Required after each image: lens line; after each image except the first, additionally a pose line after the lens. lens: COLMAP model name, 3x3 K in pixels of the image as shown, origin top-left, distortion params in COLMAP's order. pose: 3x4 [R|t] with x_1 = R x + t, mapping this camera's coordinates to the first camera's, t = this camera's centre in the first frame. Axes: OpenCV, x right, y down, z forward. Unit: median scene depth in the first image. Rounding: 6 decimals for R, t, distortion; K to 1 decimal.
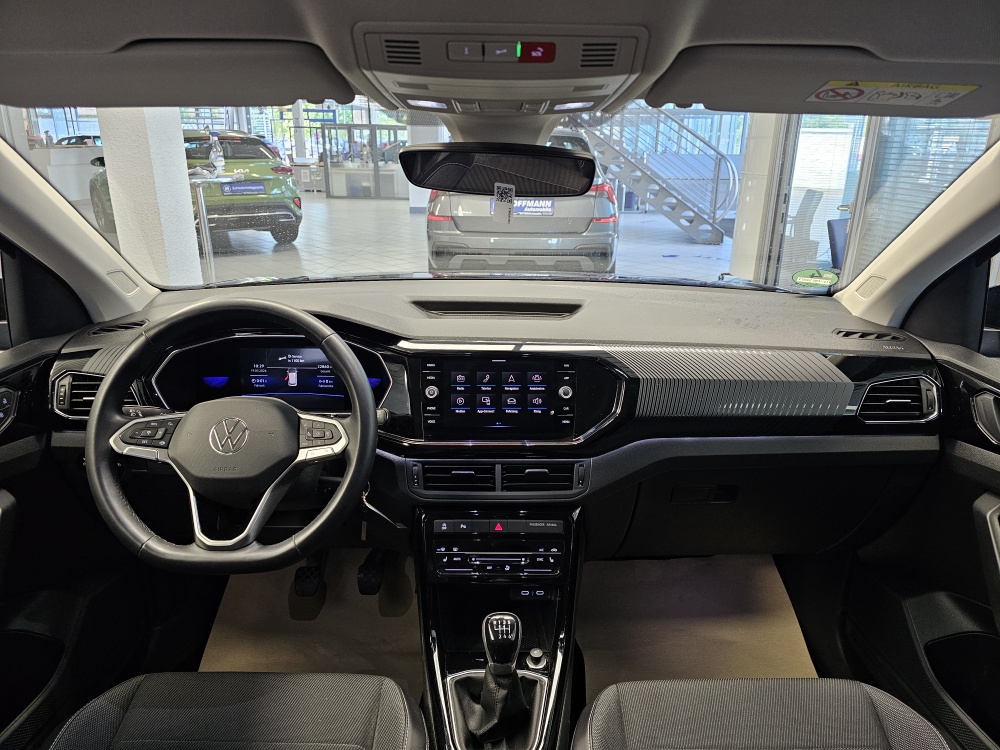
lens RADIAL K [[691.9, 0, 529.4], [0, 691.9, 366.1], [0, 0, 1]] dist [0.030871, -0.043285]
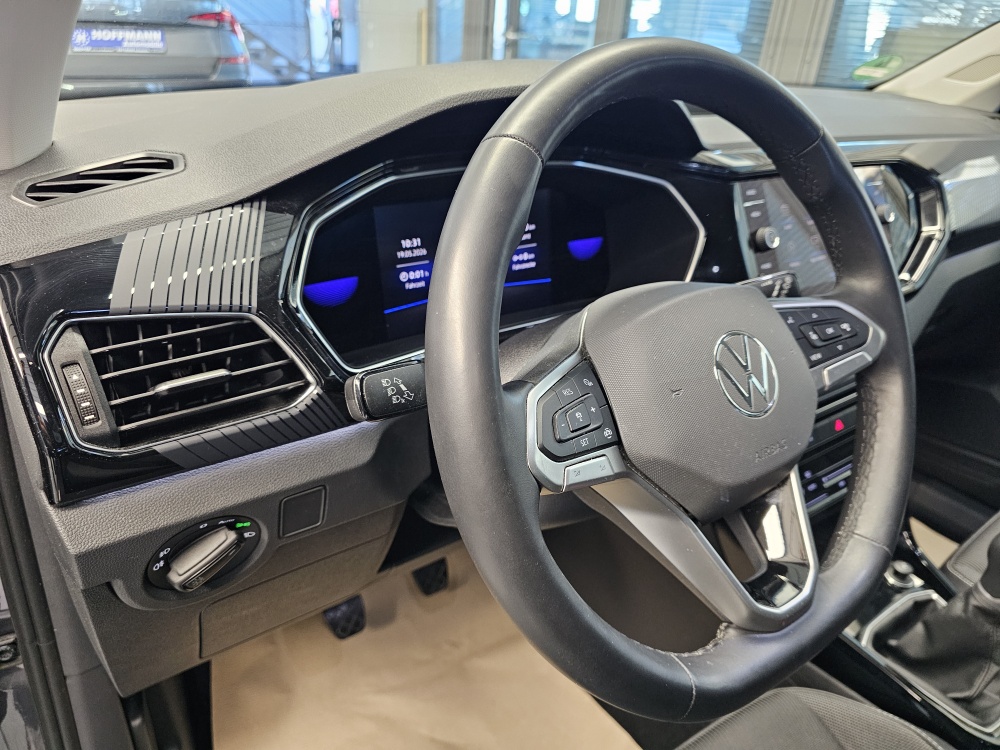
lens RADIAL K [[691.9, 0, 492.4], [0, 691.9, 393.8], [0, 0, 1]] dist [0.030871, -0.043285]
pose [[0.824915, -0.244290, 0.509742, -0.668068], [0.132569, 0.960249, 0.245656, -0.011135], [-0.549491, -0.135070, 0.824510, 0.627352]]
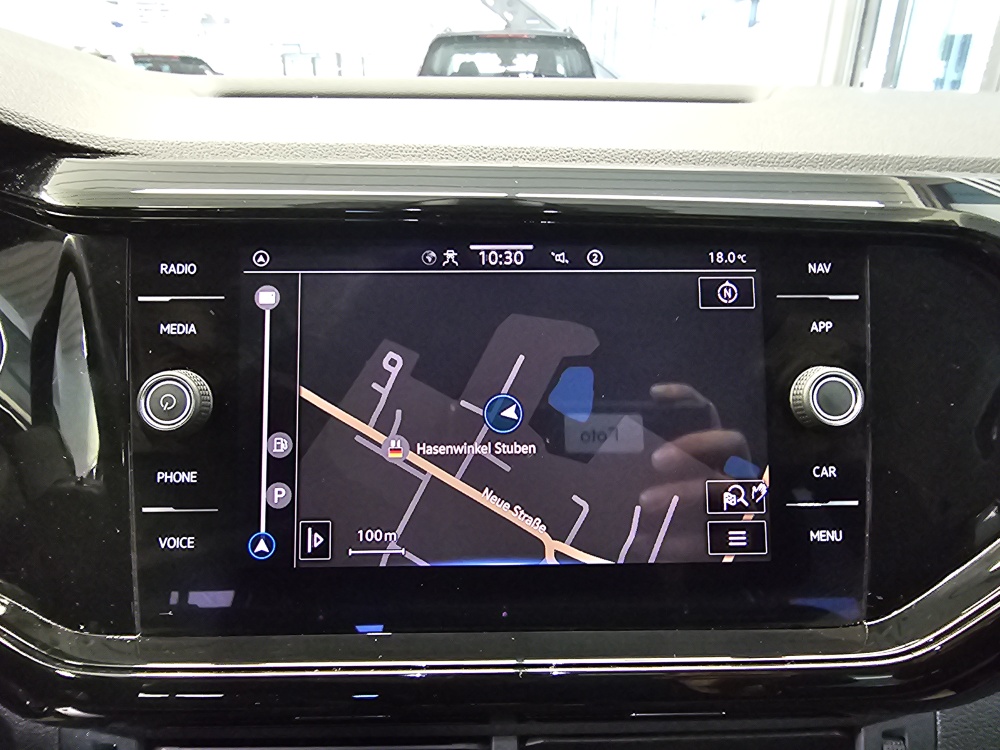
lens RADIAL K [[686.2, 0, 494.9], [0, 686.2, 369.0], [0, 0, 1]] dist [0.010953, 0.002974]
pose [[0.999964, -0.005206, 0.006632, -0.048374], [0.004670, 0.996908, 0.078438, 0.013111], [-0.007020, -0.078404, 0.996897, 0.801305]]
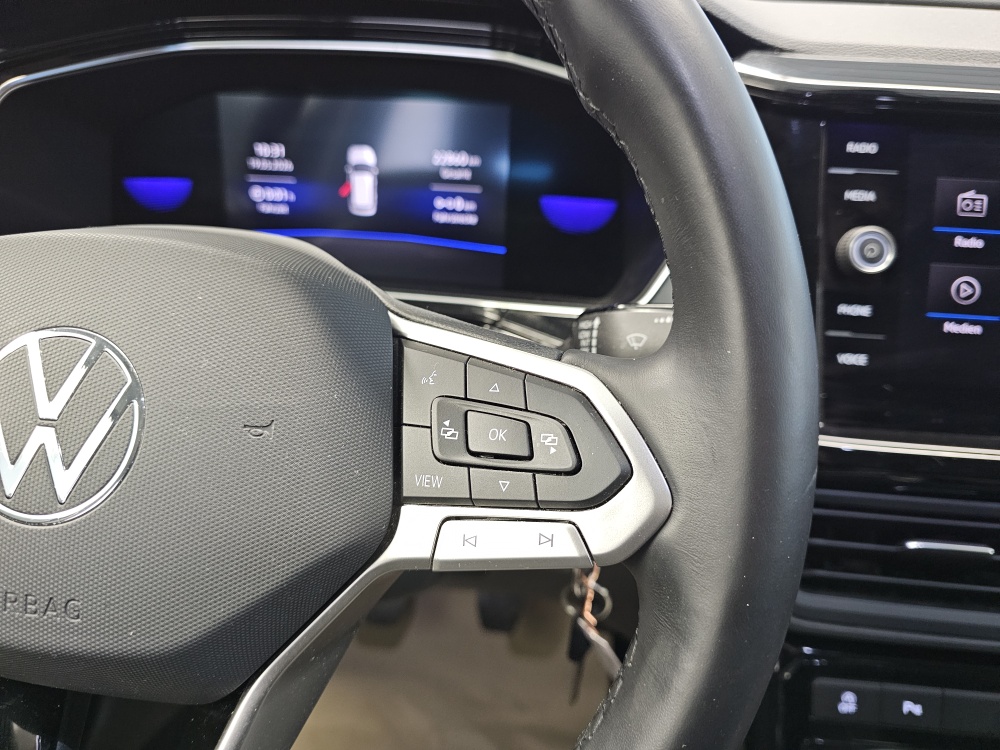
lens RADIAL K [[702.4, 0, 512.8], [0, 702.4, 376.8], [0, 0, 1]] dist [-0.032853, 0.006911]
pose [[0.991805, 0.068973, -0.107539, -0.245691], [-0.045799, 0.977751, 0.204708, 0.036847], [0.119266, -0.198105, 0.972898, 0.715532]]
